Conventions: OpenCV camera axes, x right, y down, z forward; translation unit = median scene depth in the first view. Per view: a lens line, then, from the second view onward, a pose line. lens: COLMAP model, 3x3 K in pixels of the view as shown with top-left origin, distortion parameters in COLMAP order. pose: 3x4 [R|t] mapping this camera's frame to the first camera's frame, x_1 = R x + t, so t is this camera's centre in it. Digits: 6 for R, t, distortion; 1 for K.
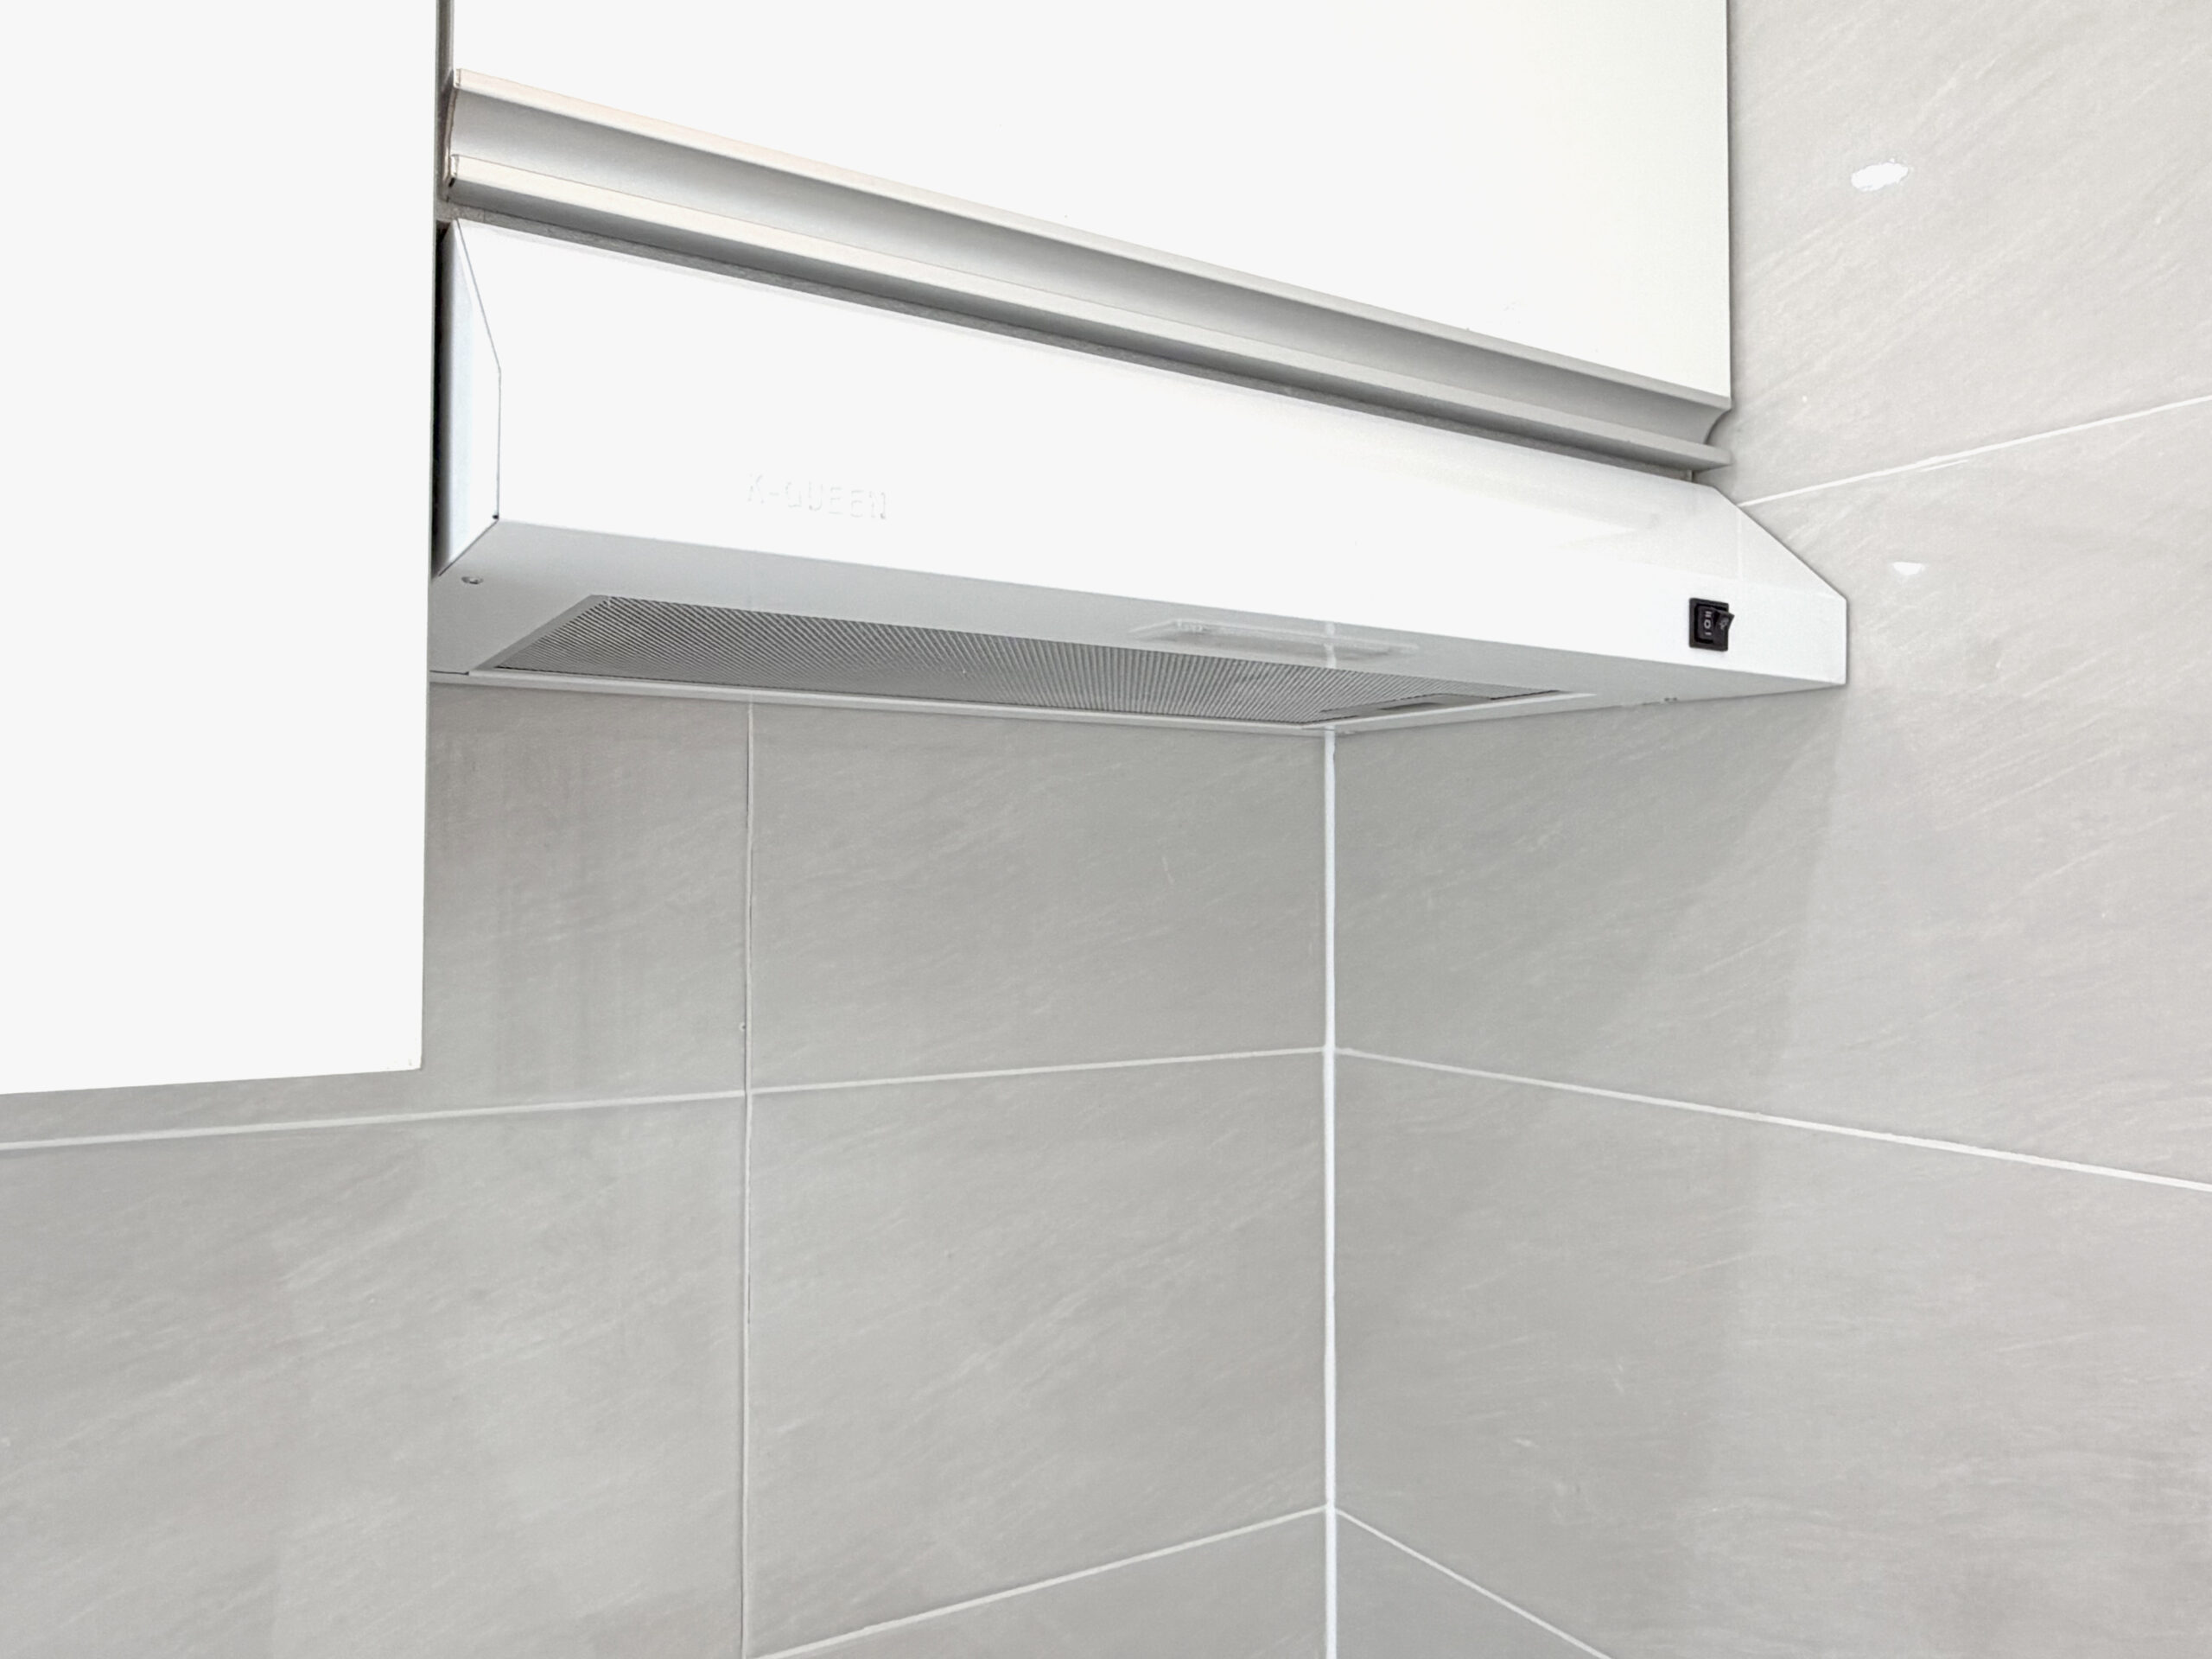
lens RADIAL K [[1556.0, 0, 1071.3], [0, 1556.0, 816.4], [0, 0, 1]] dist [0.003473, -0.002978]
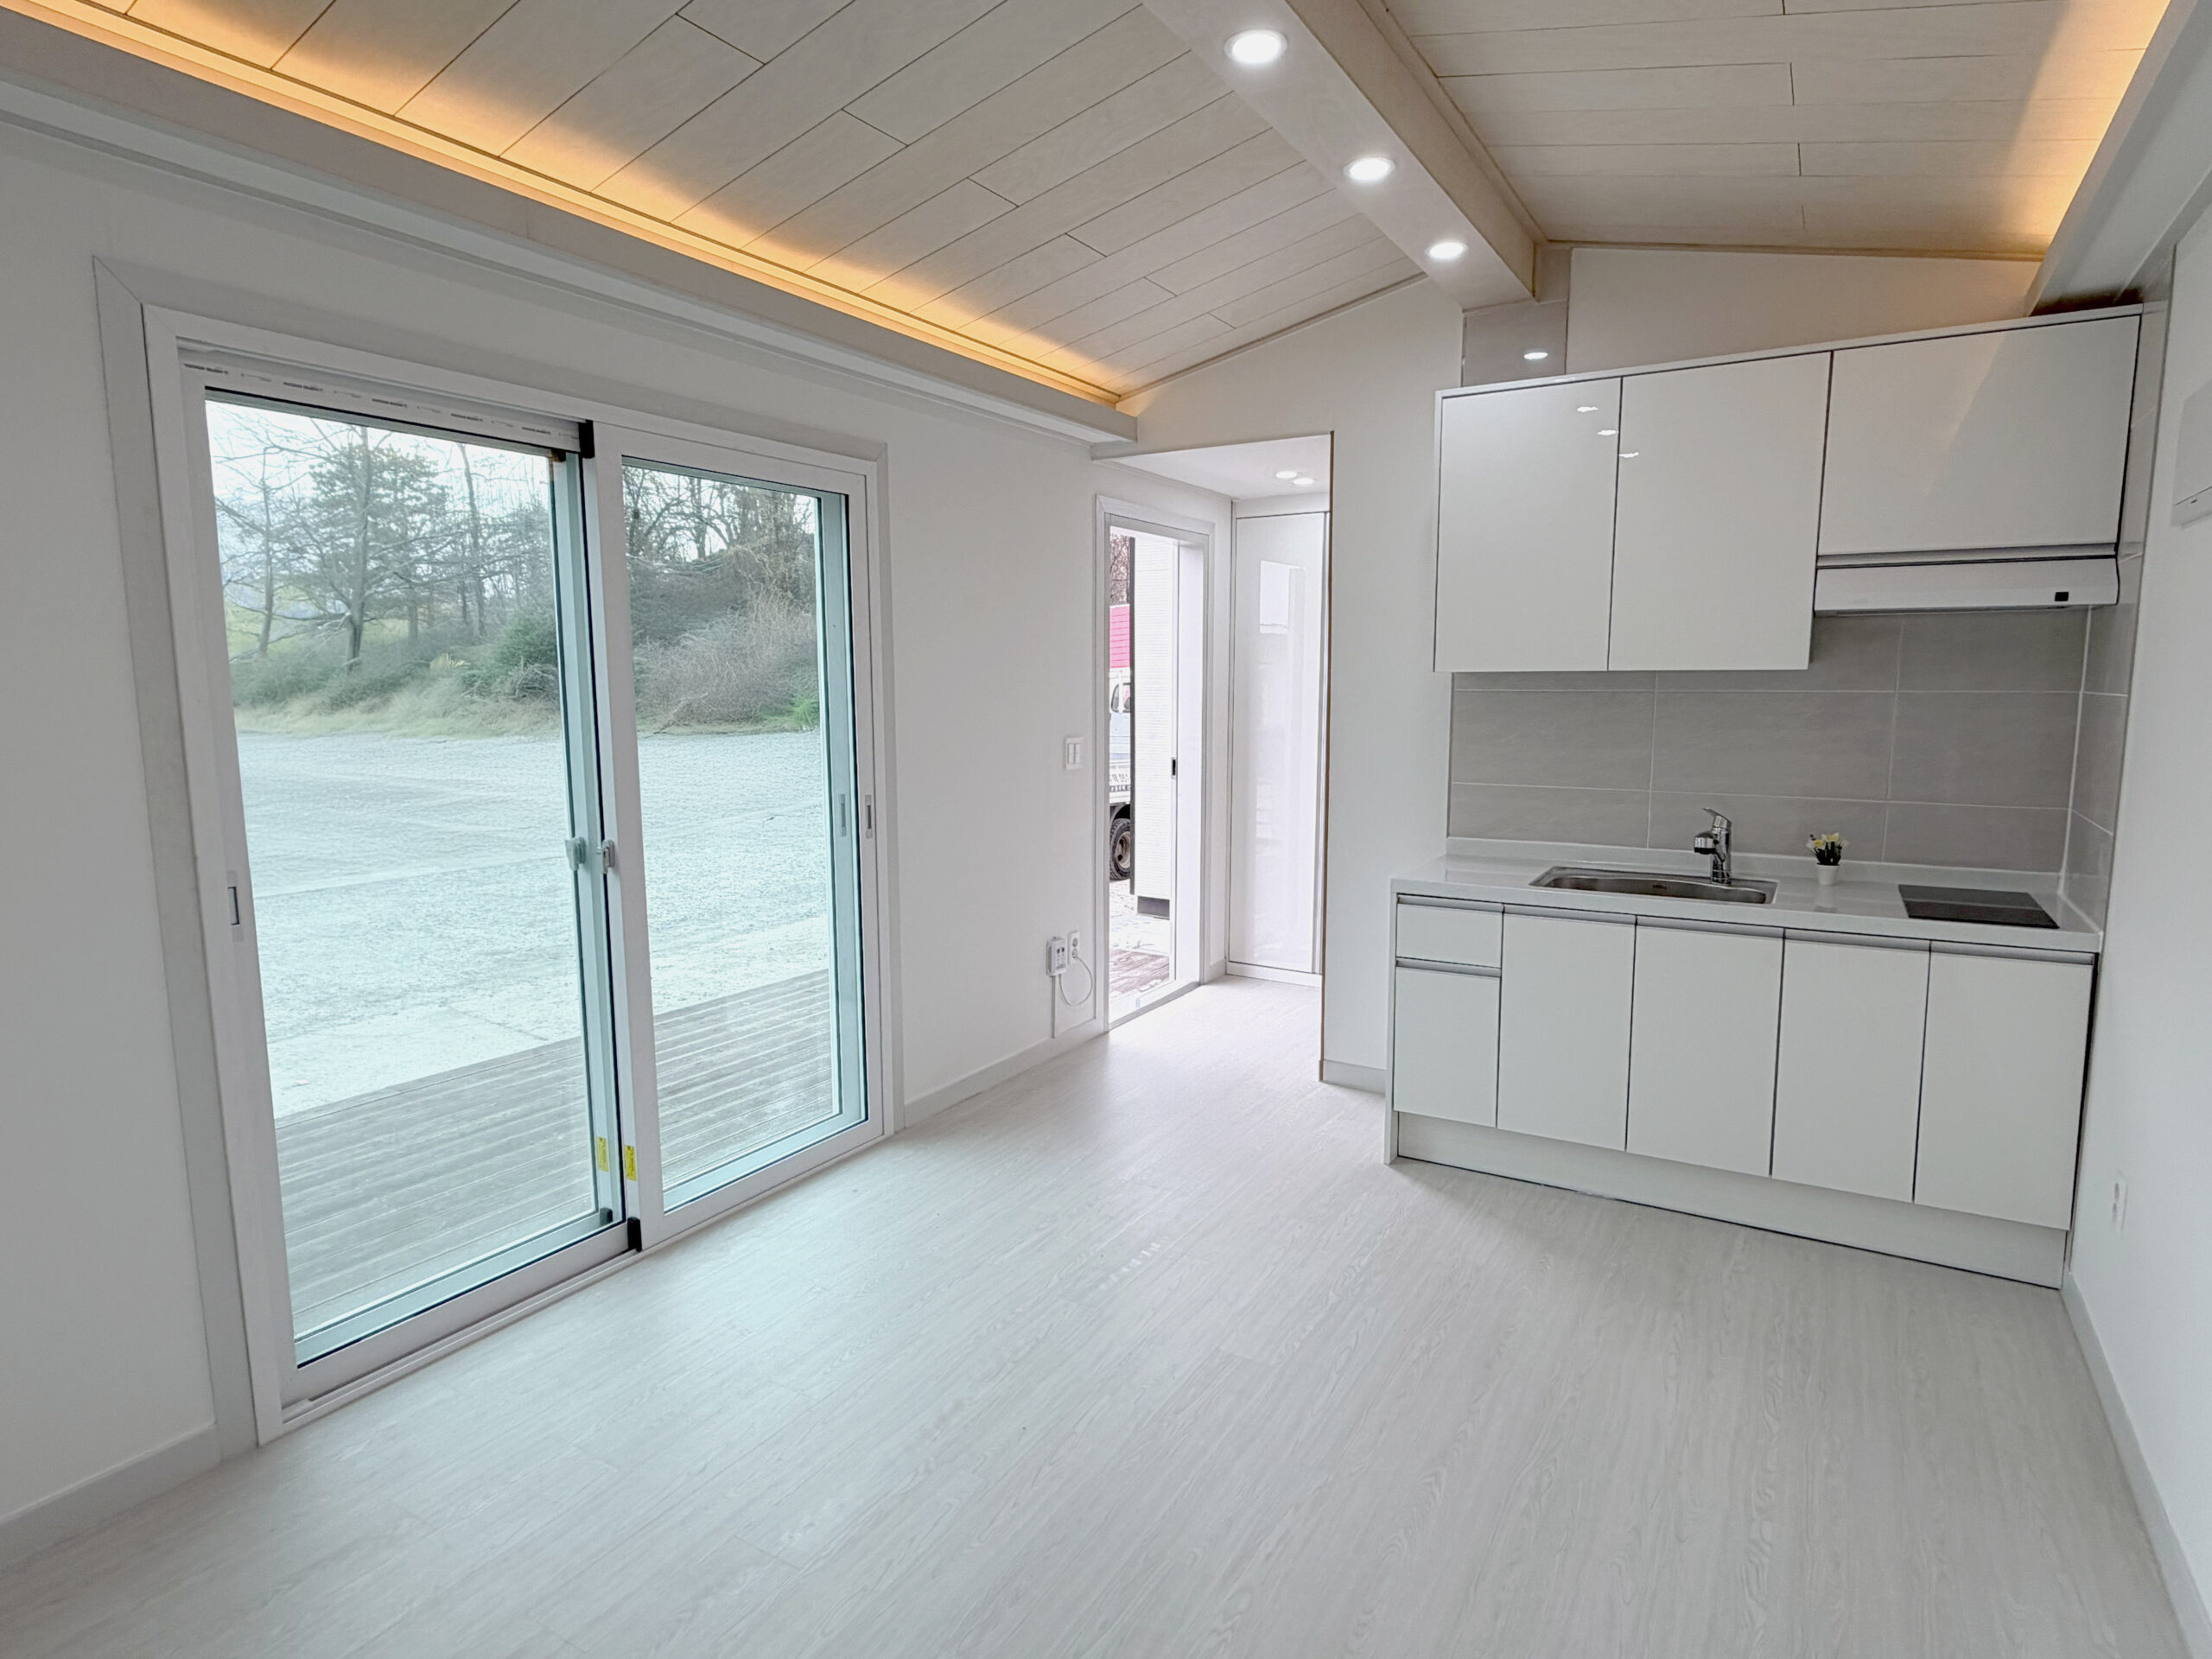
lens RADIAL K [[1190.0, 0, 1101.7], [0, 1190.0, 826.8], [0, 0, 1]] dist [-0.004254, 0.000871]
pose [[0.458229, 0.104492, -0.882670, 2.012517], [0.031097, 0.990573, 0.133410, 0.012862], [0.888290, -0.088581, 0.450660, -3.018712]]
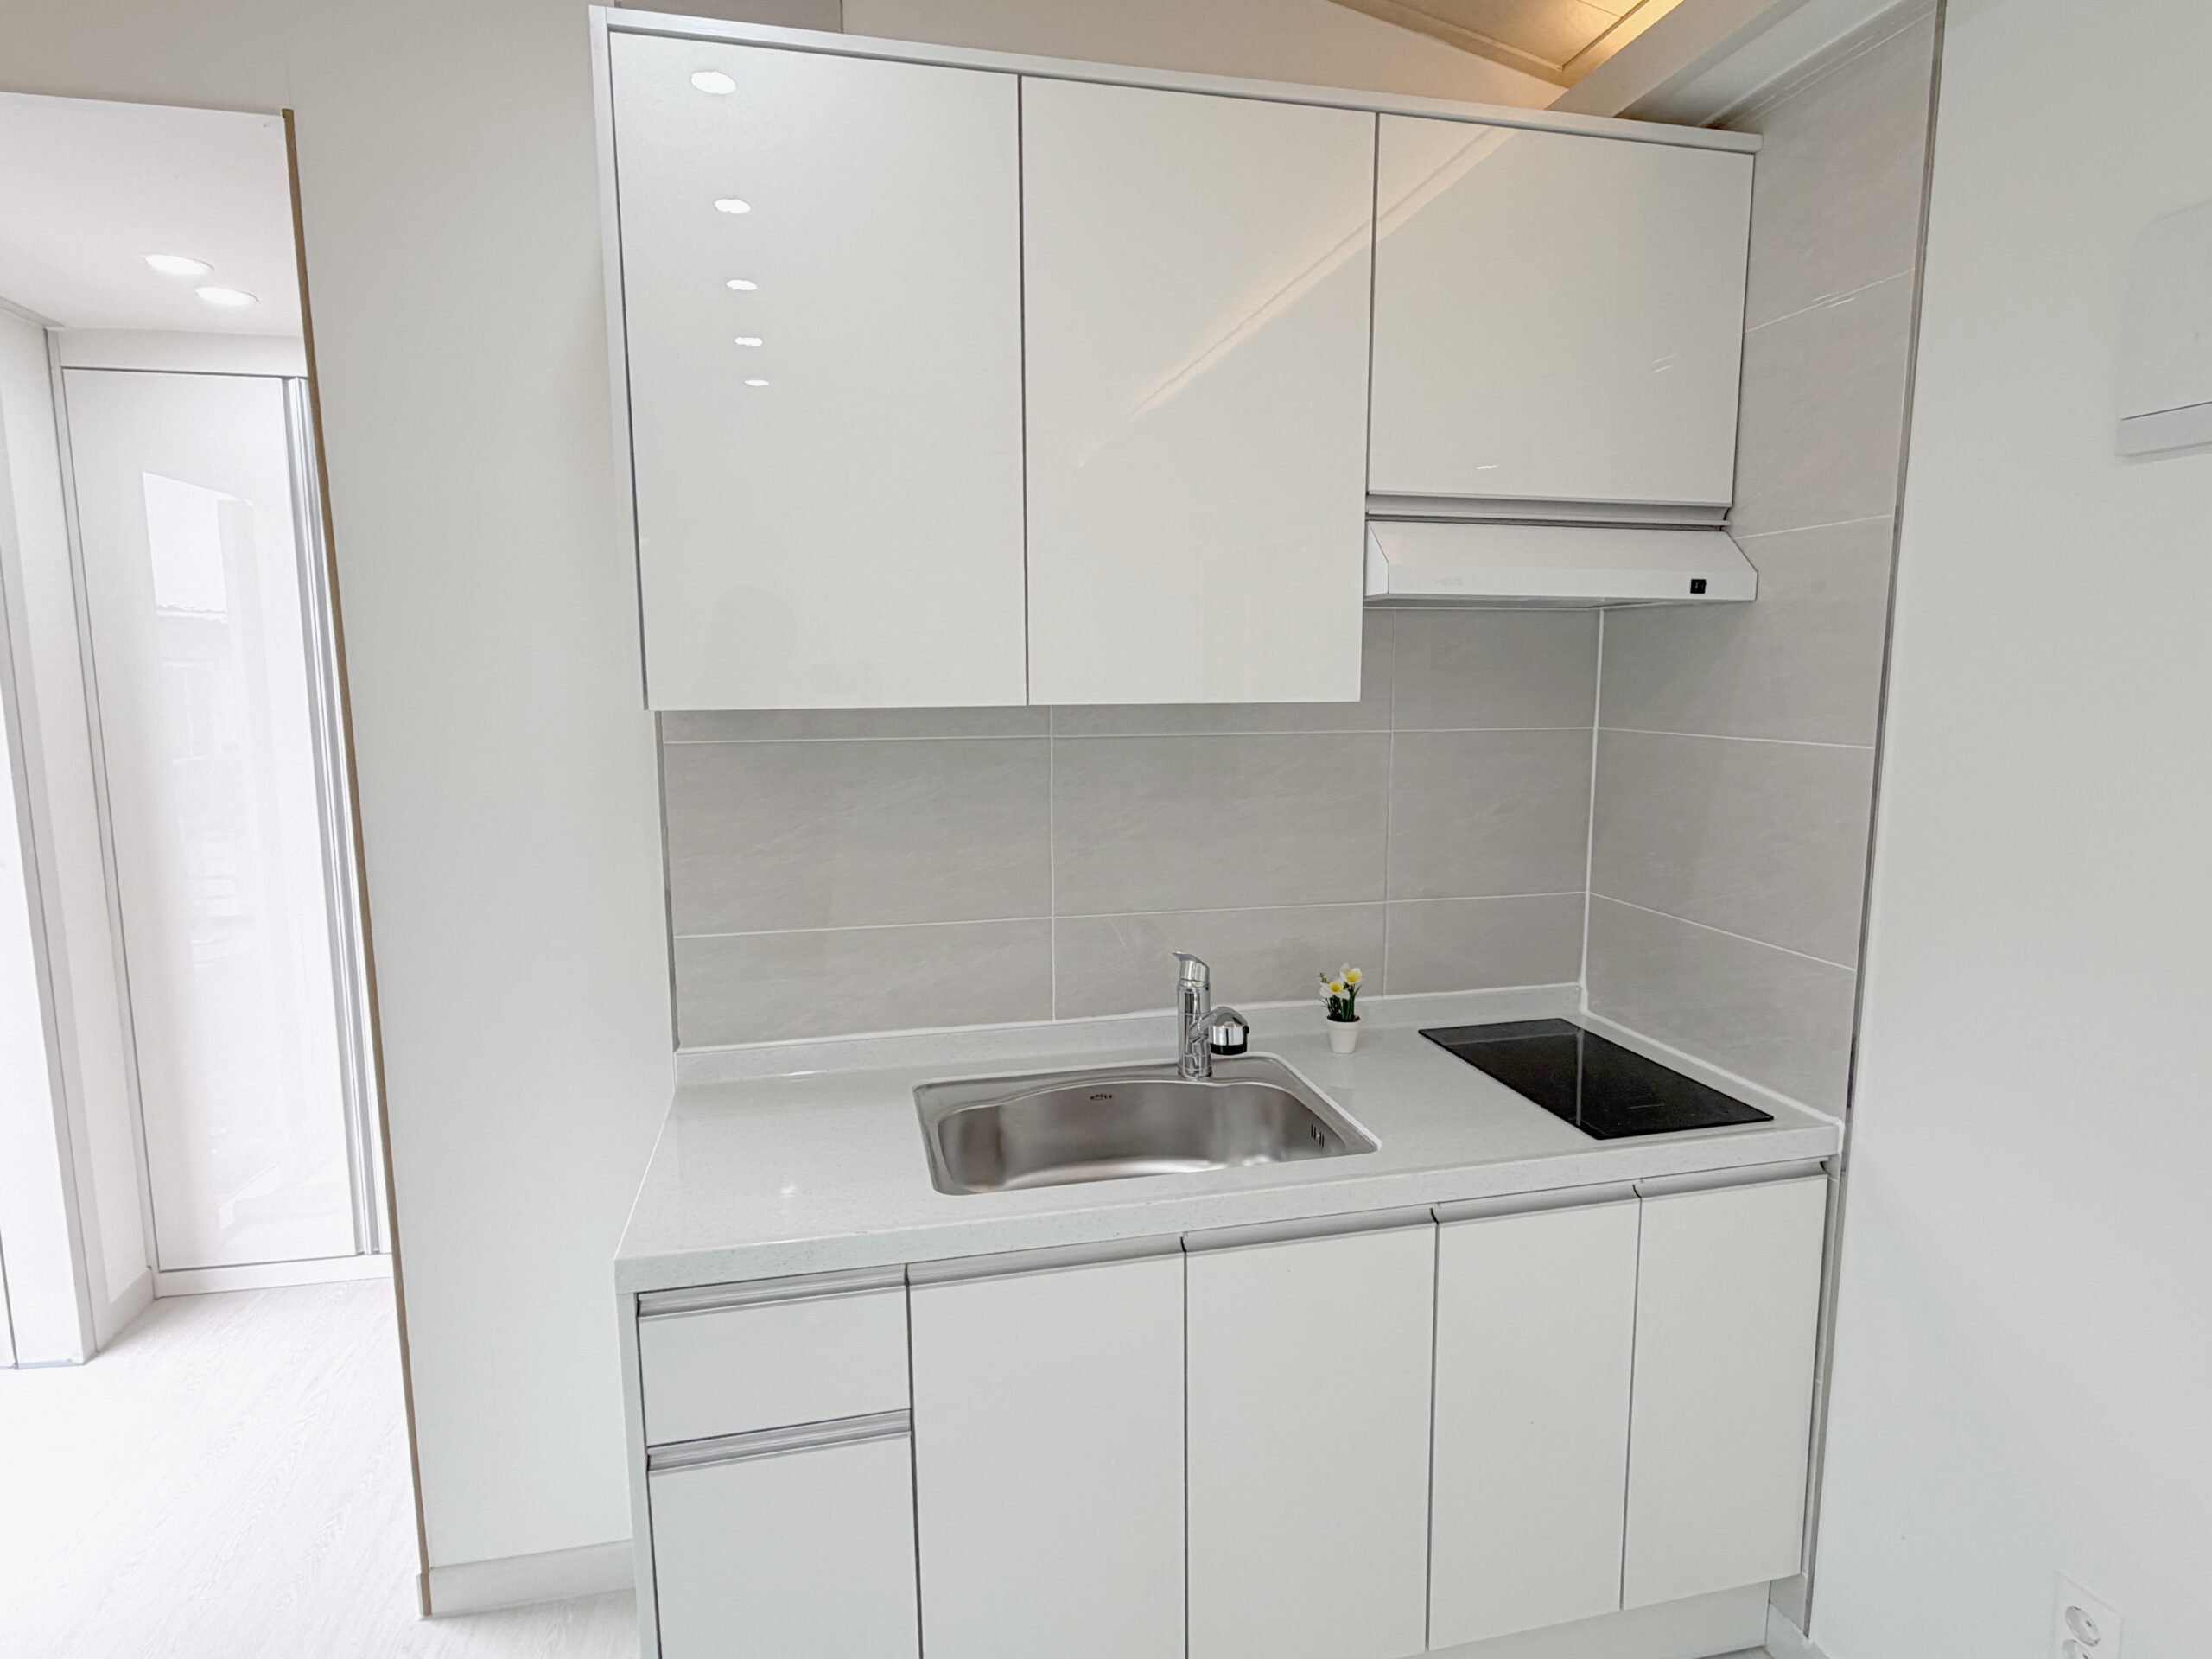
lens RADIAL K [[1190.0, 0, 1088.2], [0, 1190.0, 832.4], [0, 0, 1]] dist [-0.004254, 0.000871]
pose [[0.947380, 0.034662, -0.318230, -0.009349], [0.017881, 0.986838, 0.160721, -0.024897], [0.319612, -0.157954, 0.934290, -1.510309]]
